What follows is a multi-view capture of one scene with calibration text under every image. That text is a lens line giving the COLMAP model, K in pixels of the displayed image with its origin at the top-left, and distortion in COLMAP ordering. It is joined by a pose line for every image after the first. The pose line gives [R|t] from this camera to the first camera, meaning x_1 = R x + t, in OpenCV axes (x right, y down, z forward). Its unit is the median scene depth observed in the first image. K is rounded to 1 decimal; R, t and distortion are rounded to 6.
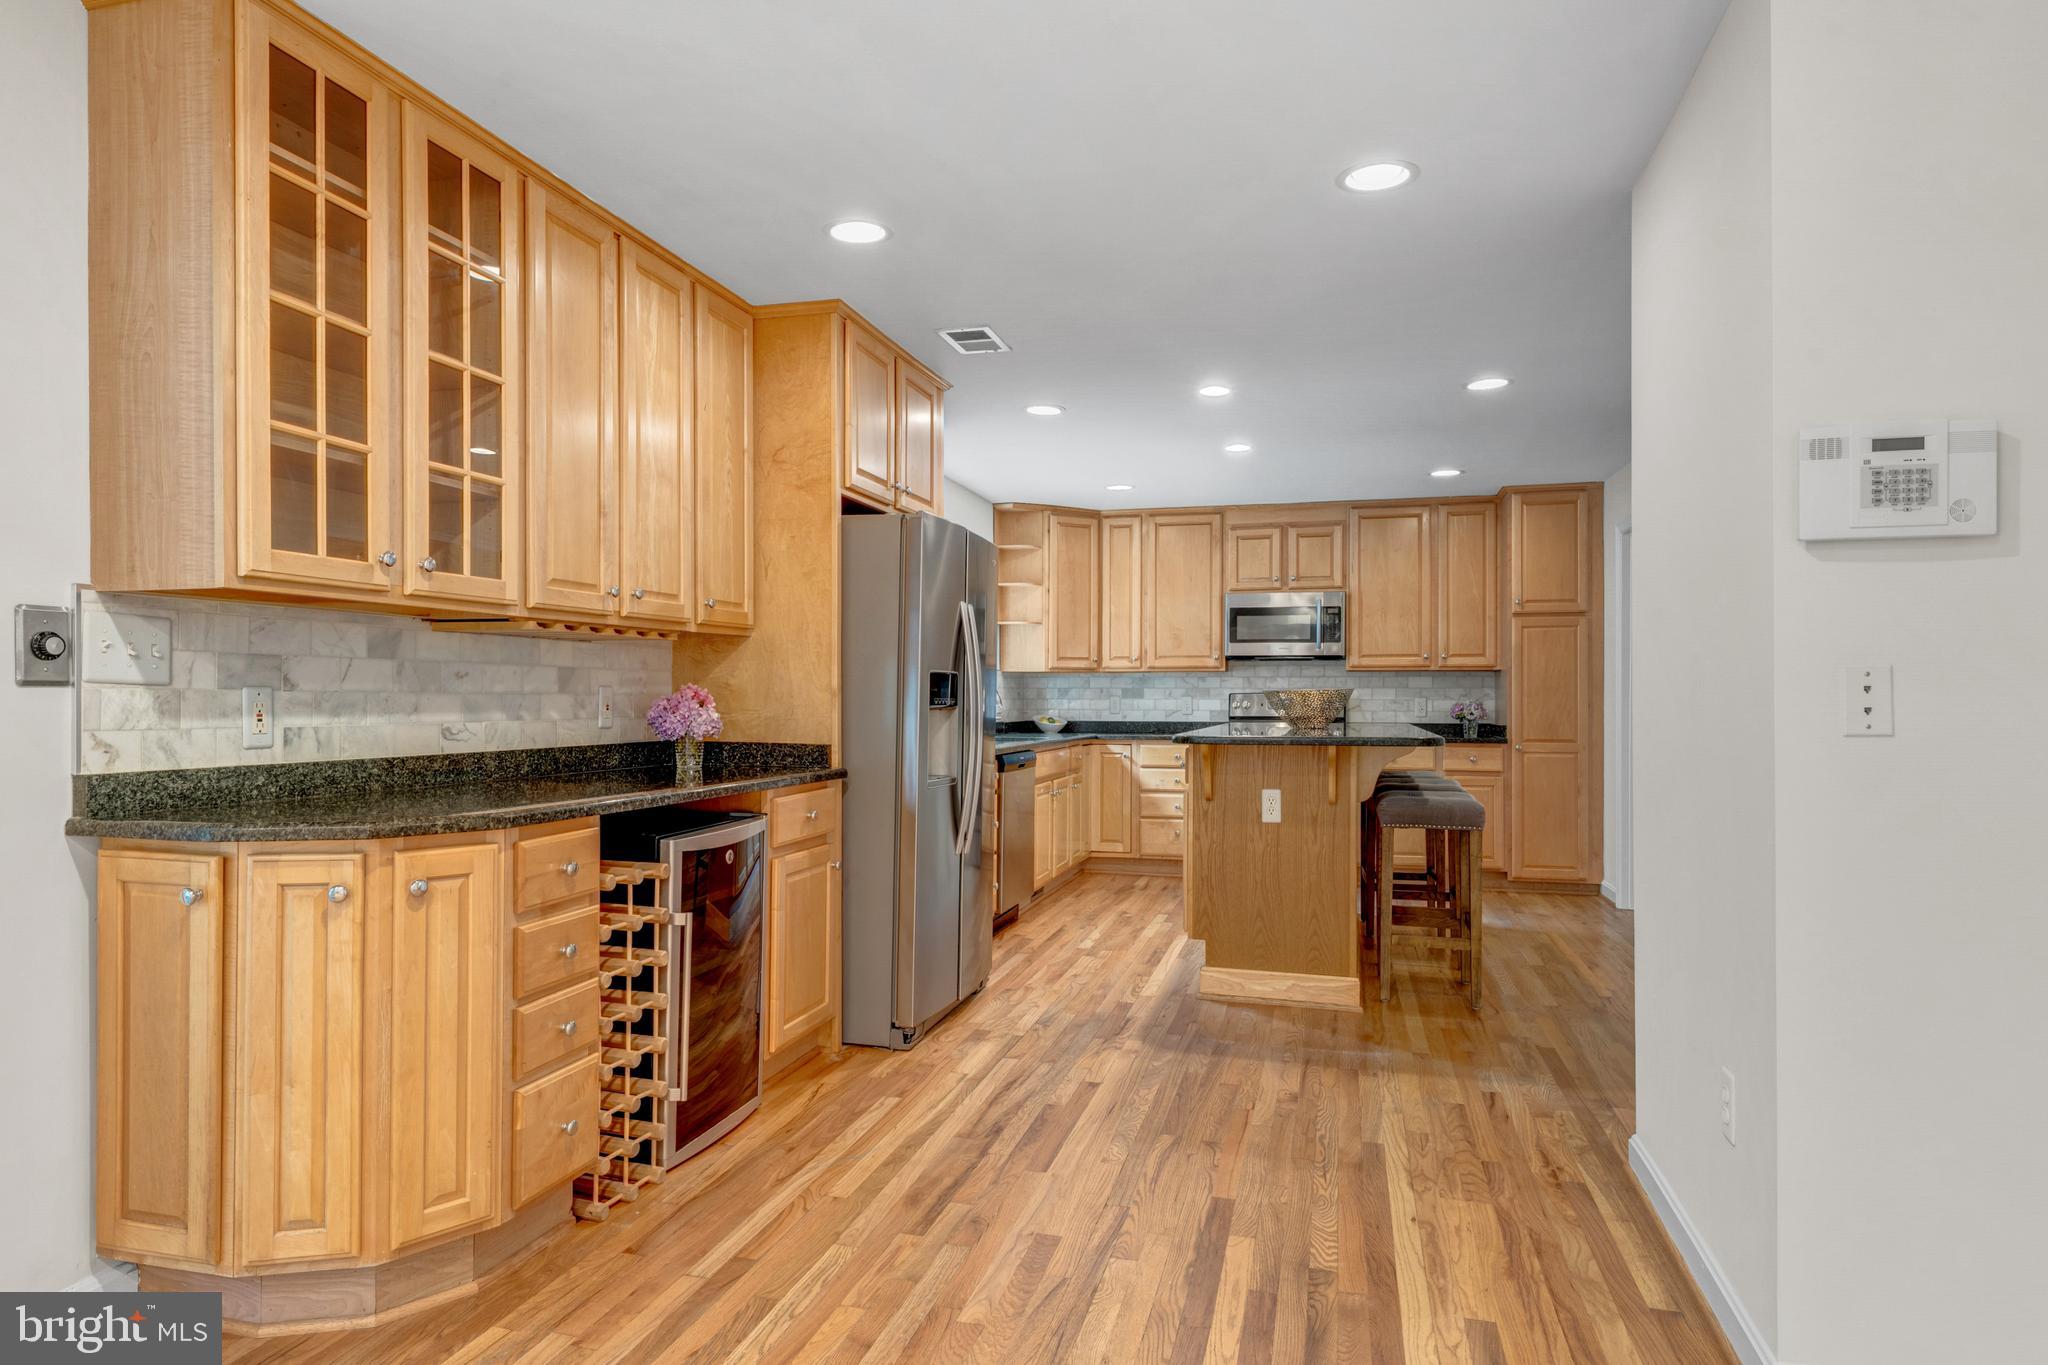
lens RADIAL K [[1166.9, 0, 1025.6], [0, 1166.9, 686.3], [0, 0, 1]] dist [0.007323, 0.000602]
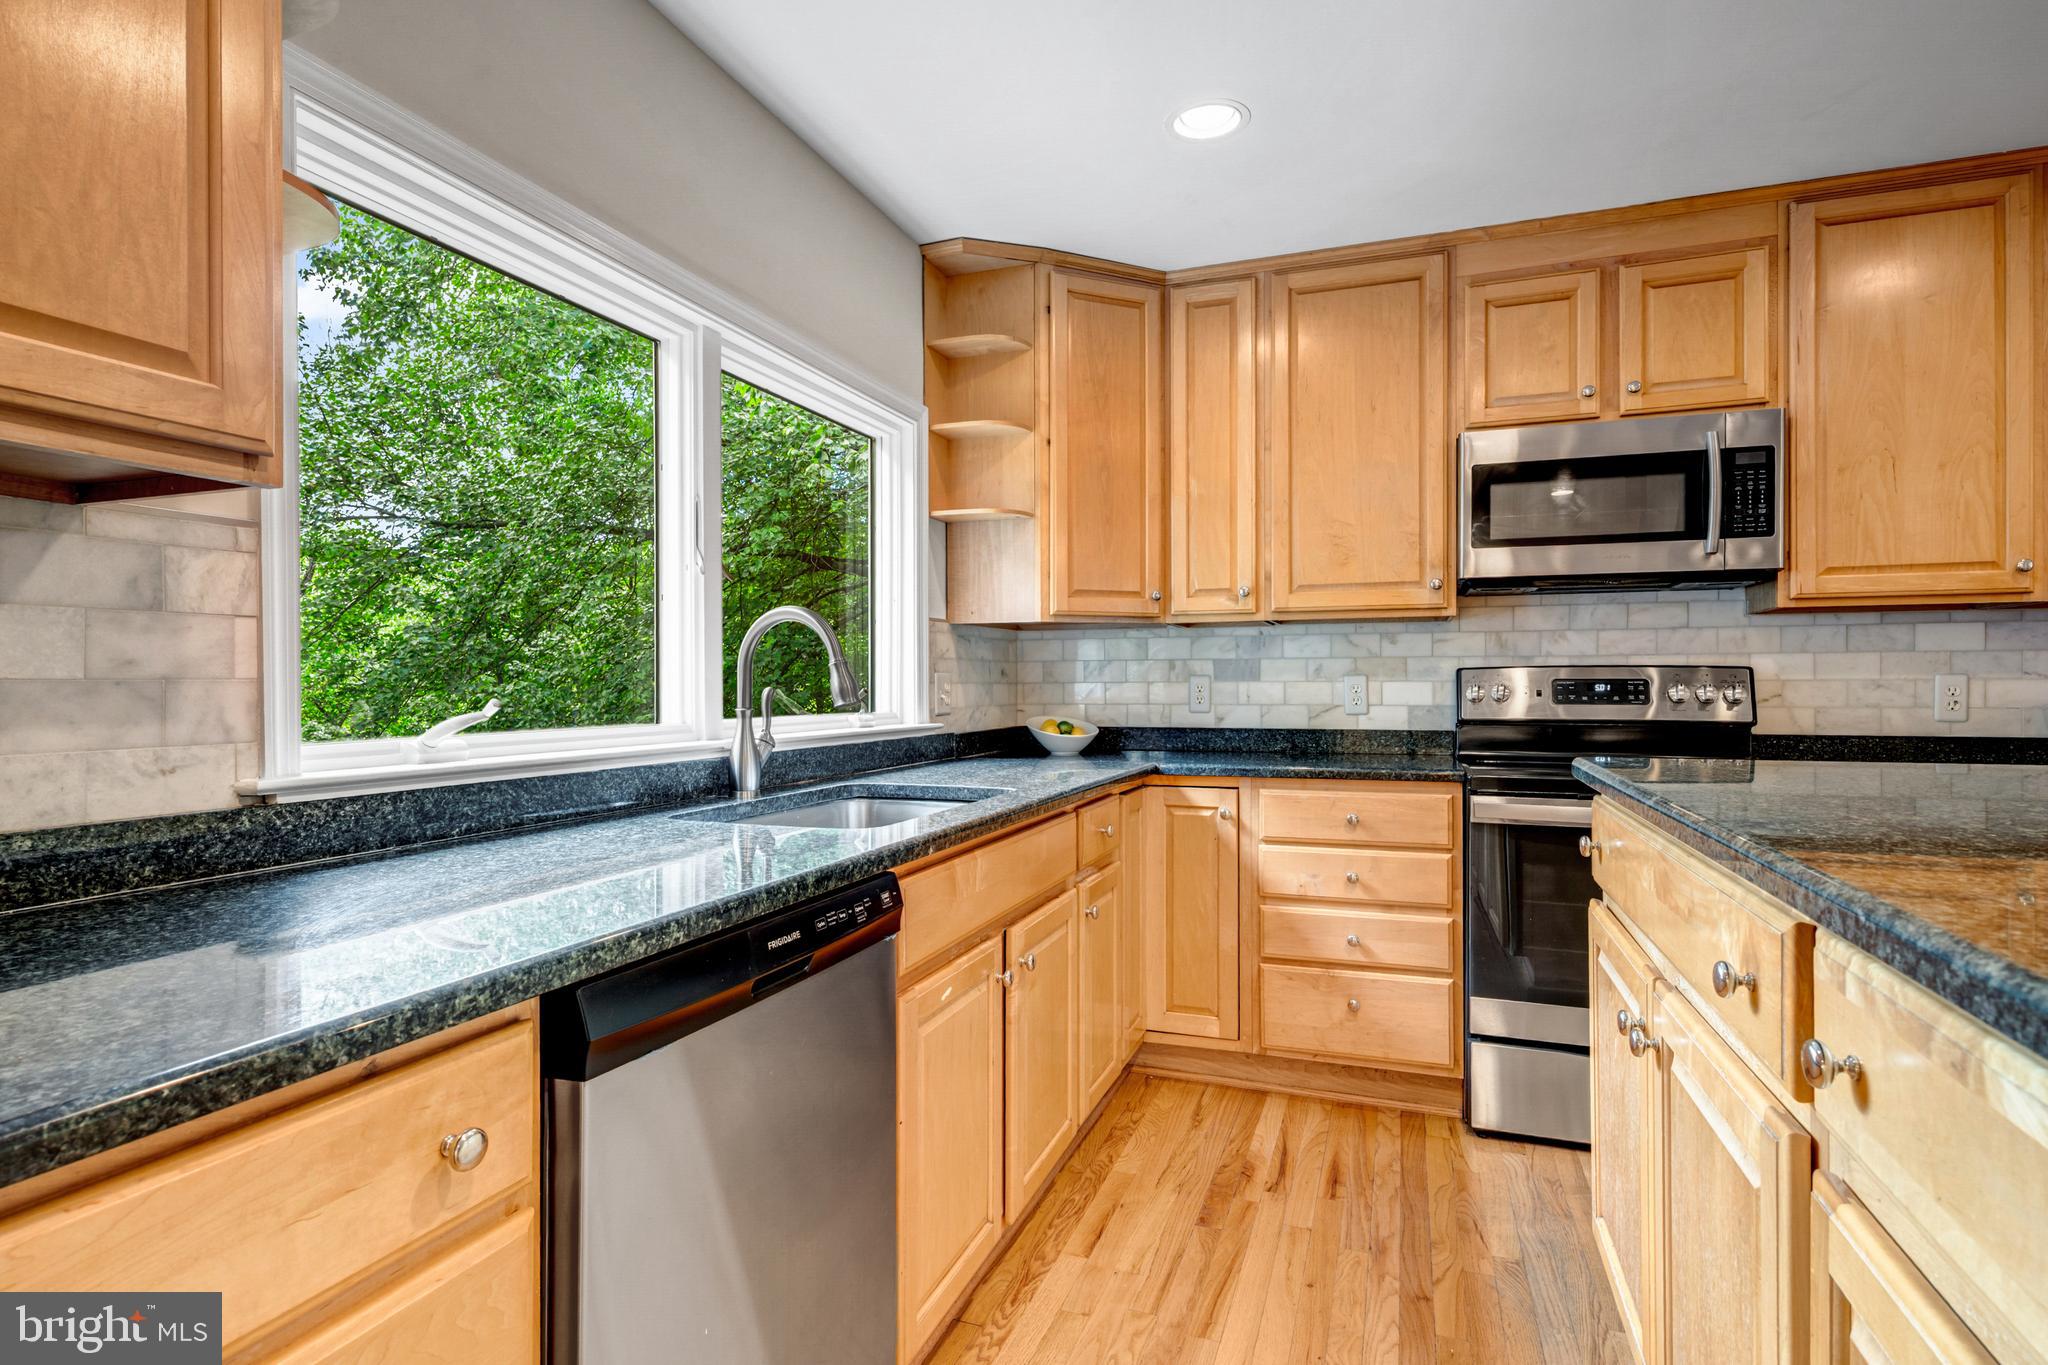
lens RADIAL K [[1041.5, 0, 1014.8], [0, 1041.5, 679.4], [0, 0, 1]] dist [0.000214, -0.001233]
pose [[0.994729, -0.005703, -0.102378, 0.049835], [0.006455, 0.999955, 0.007014, 0.007041], [0.102333, -0.007637, 0.994721, 0.630711]]
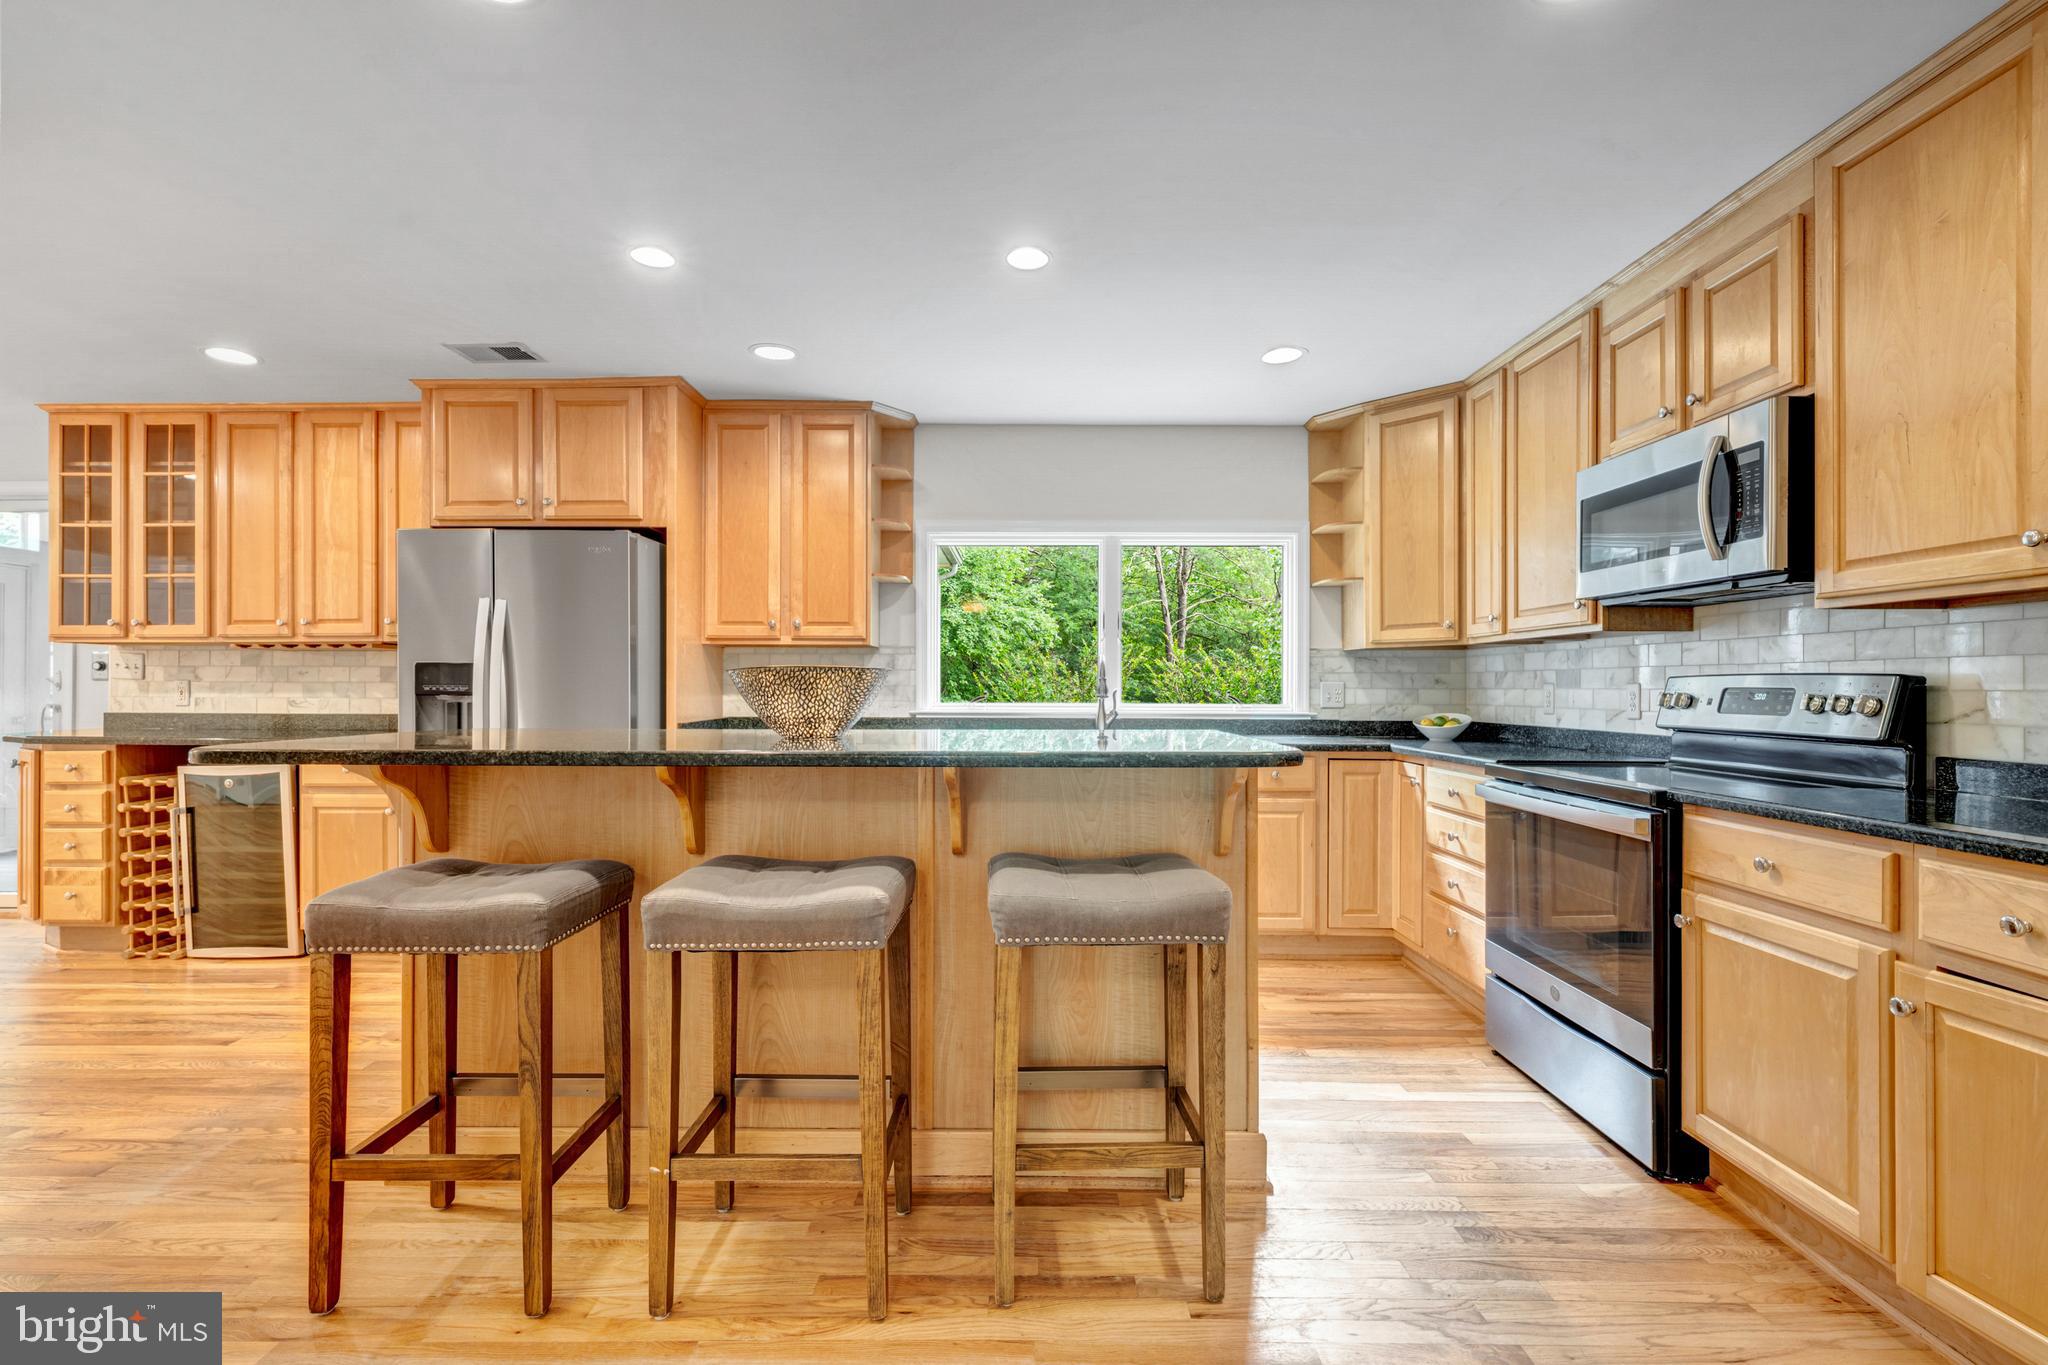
lens RADIAL K [[888.7, 0, 1022.2], [0, 888.7, 679.1], [0, 0, 1]] dist [0.001007, -0.000199]
pose [[0.254824, -0.009876, -0.966937, 0.491031], [0.007684, 0.999937, -0.008188, 0.008637], [0.966957, -0.005344, 0.254884, 0.708851]]
